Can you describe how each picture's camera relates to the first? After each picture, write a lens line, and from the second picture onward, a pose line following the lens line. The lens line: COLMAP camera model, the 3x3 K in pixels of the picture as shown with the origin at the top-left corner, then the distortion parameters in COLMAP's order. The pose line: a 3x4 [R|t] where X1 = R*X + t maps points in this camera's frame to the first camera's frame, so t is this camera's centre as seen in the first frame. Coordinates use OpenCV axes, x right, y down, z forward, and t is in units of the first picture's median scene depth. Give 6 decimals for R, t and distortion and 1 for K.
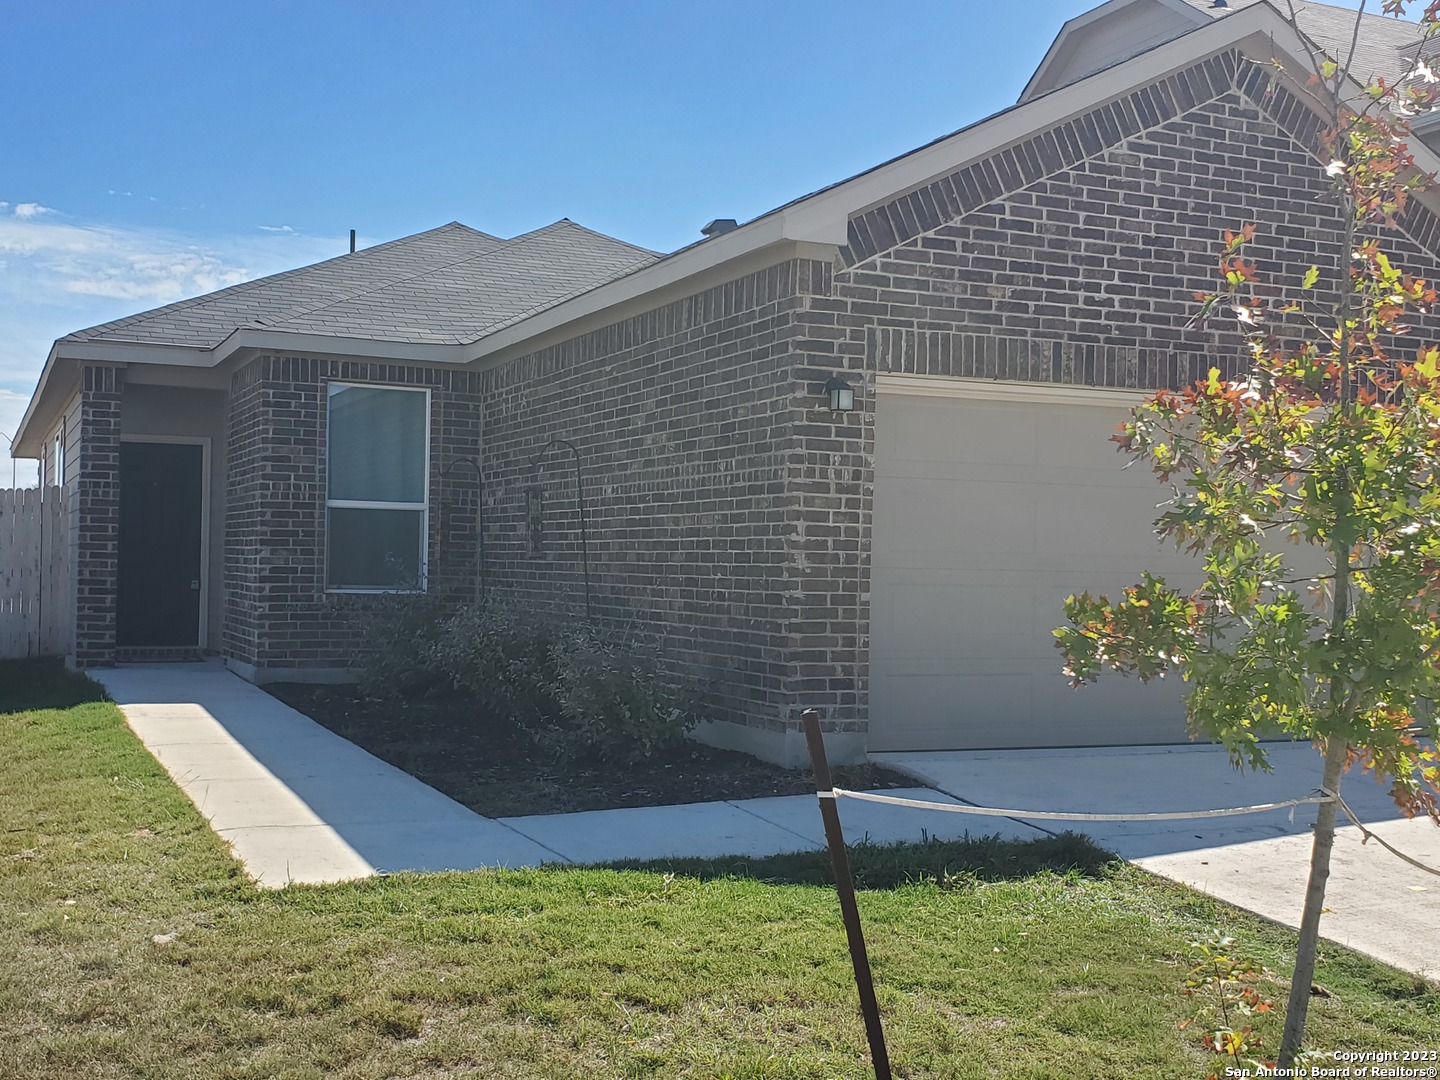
lens RADIAL K [[1642.6, 0, 729.3], [0, 1642.6, 535.5], [0, 0, 1]] dist [0.089442, 0.000000]
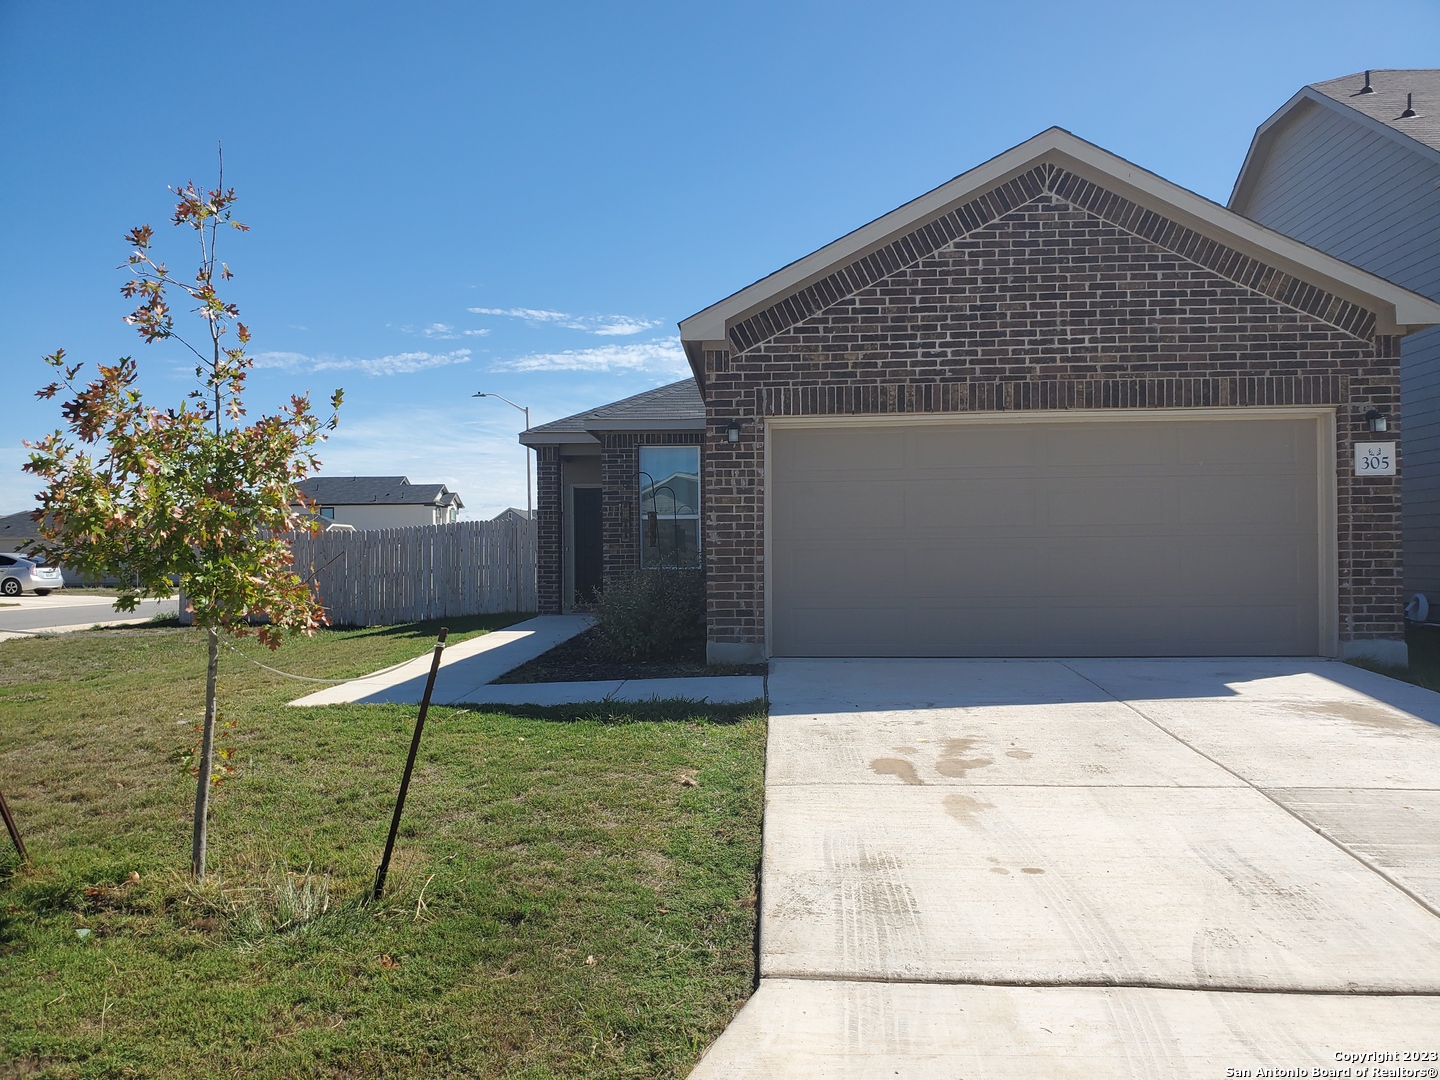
lens RADIAL K [[1111.9, 0, 712.4], [0, 1111.9, 551.4], [0, 0, 1]] dist [0.071826, -0.055413]
pose [[0.888227, -0.031616, -0.458316, 0.464978], [0.034806, 0.999393, -0.001485, 0.026655], [0.458085, -0.014633, 0.888788, 0.020287]]
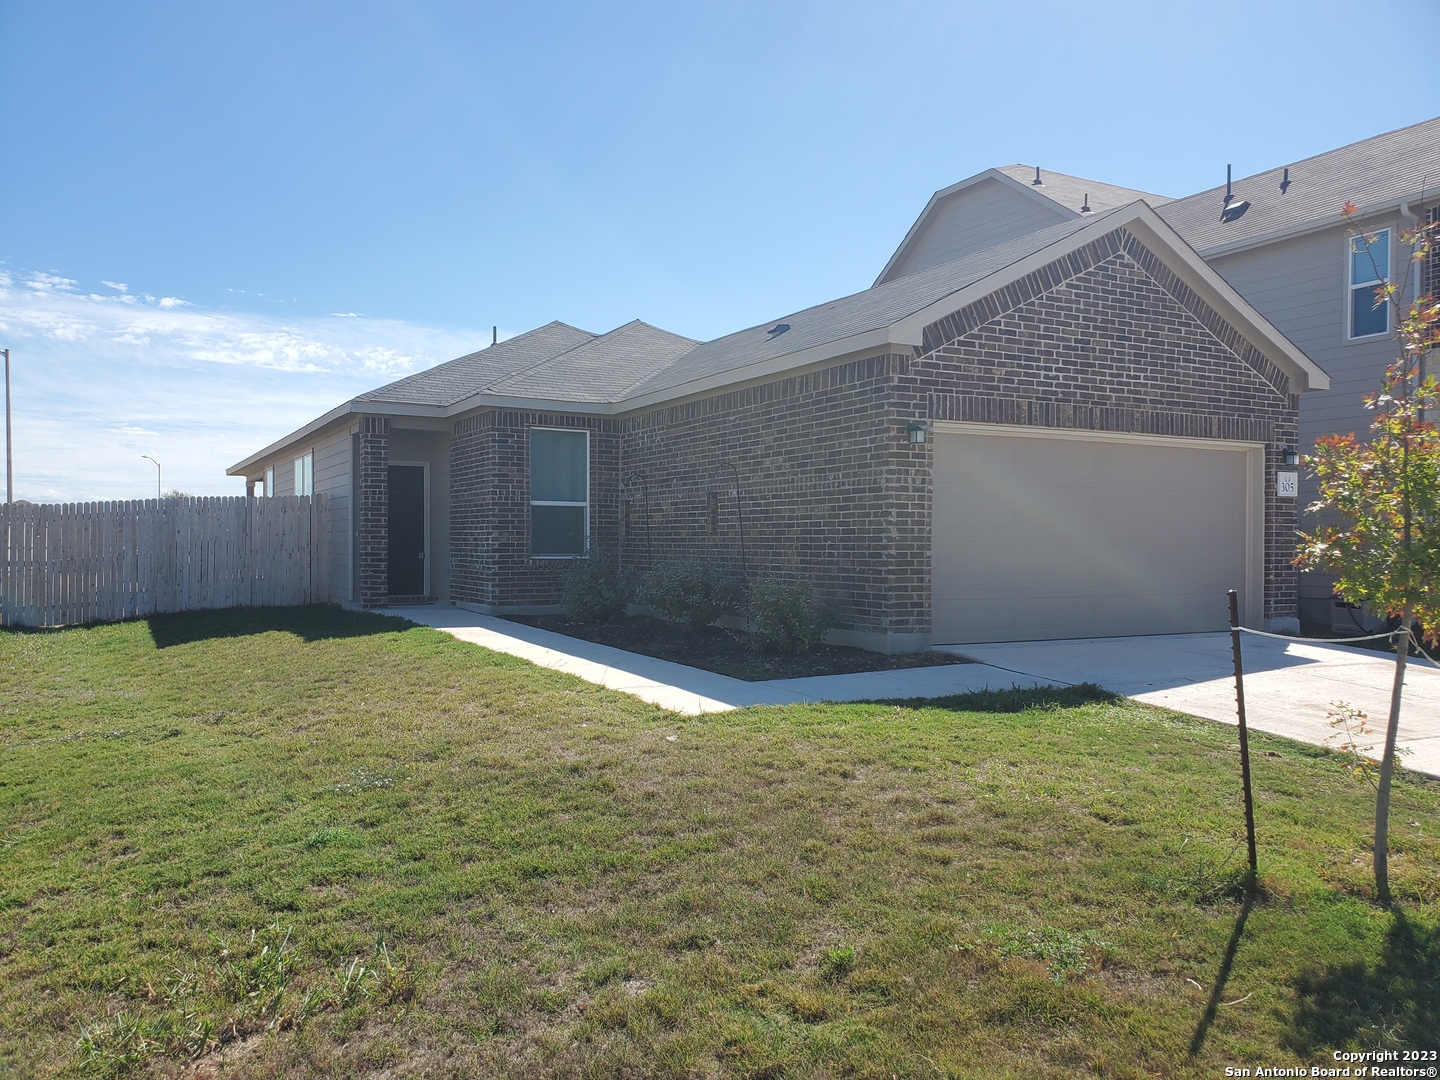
lens RADIAL K [[1111.9, 0, 718.3], [0, 1111.9, 540.4], [0, 0, 1]] dist [0.071826, -0.055413]
pose [[0.997238, -0.014763, 0.072797, -0.188721], [0.013544, 0.999760, 0.017203, 0.001115], [-0.073033, -0.016169, 0.997198, -0.112910]]
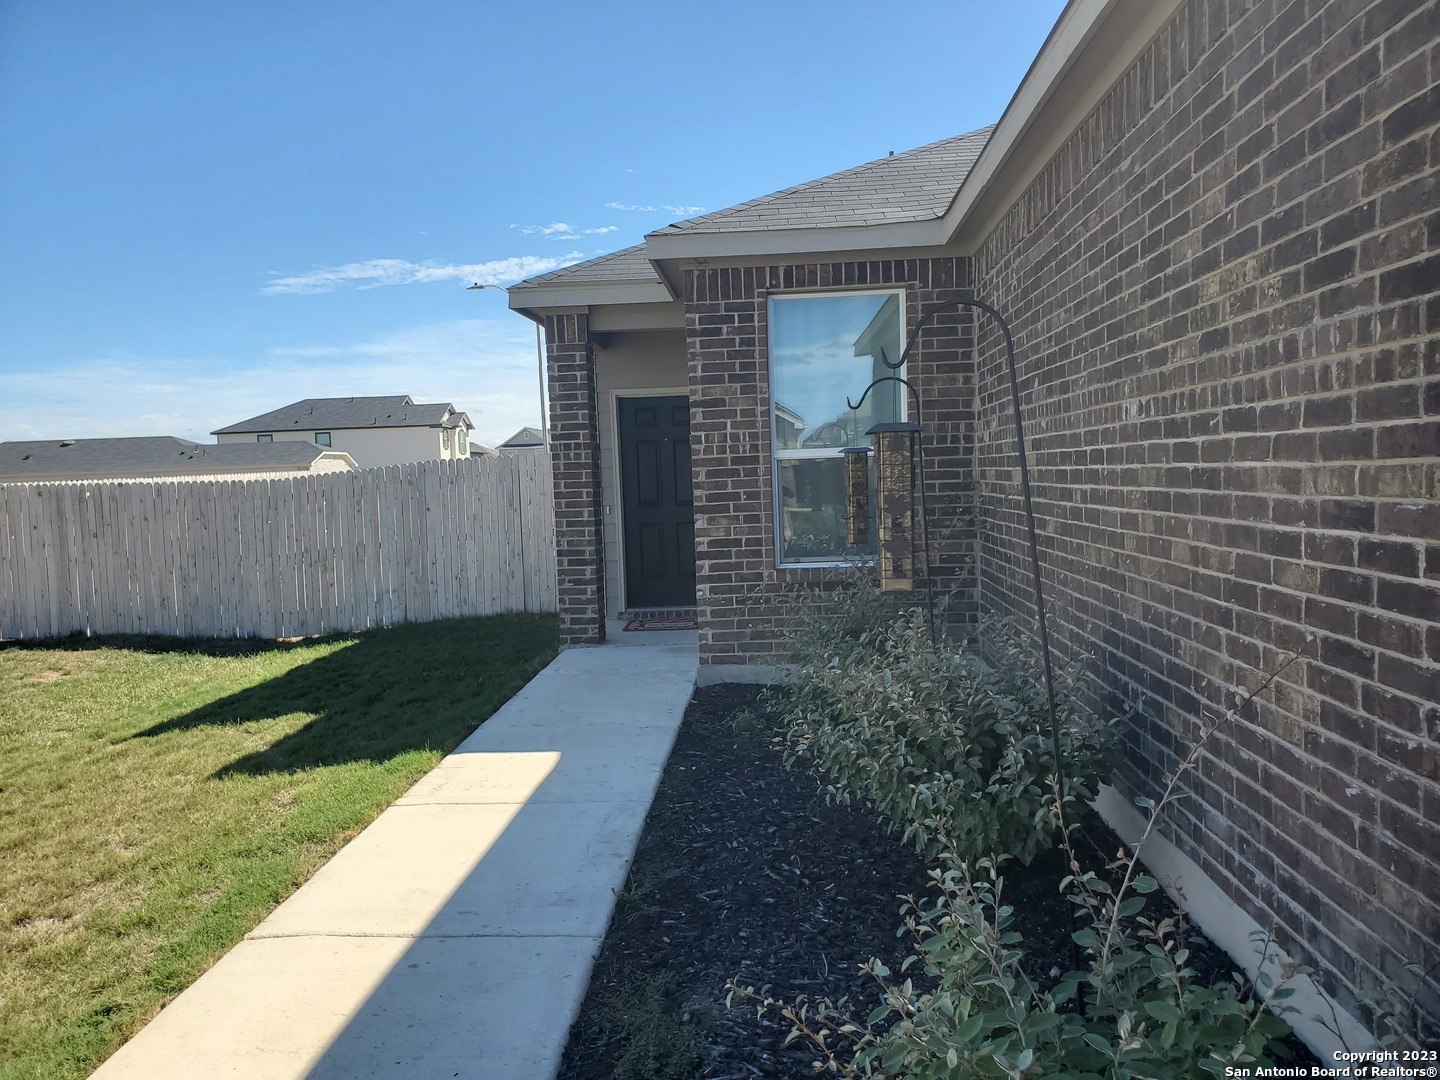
lens RADIAL K [[1111.9, 0, 711.7], [0, 1111.9, 543.4], [0, 0, 1]] dist [0.071826, -0.055413]
pose [[0.876065, -0.022779, -0.481655, -0.024315], [0.063398, 0.995654, 0.068224, -0.020491], [0.478007, -0.090305, 0.873701, 0.705528]]
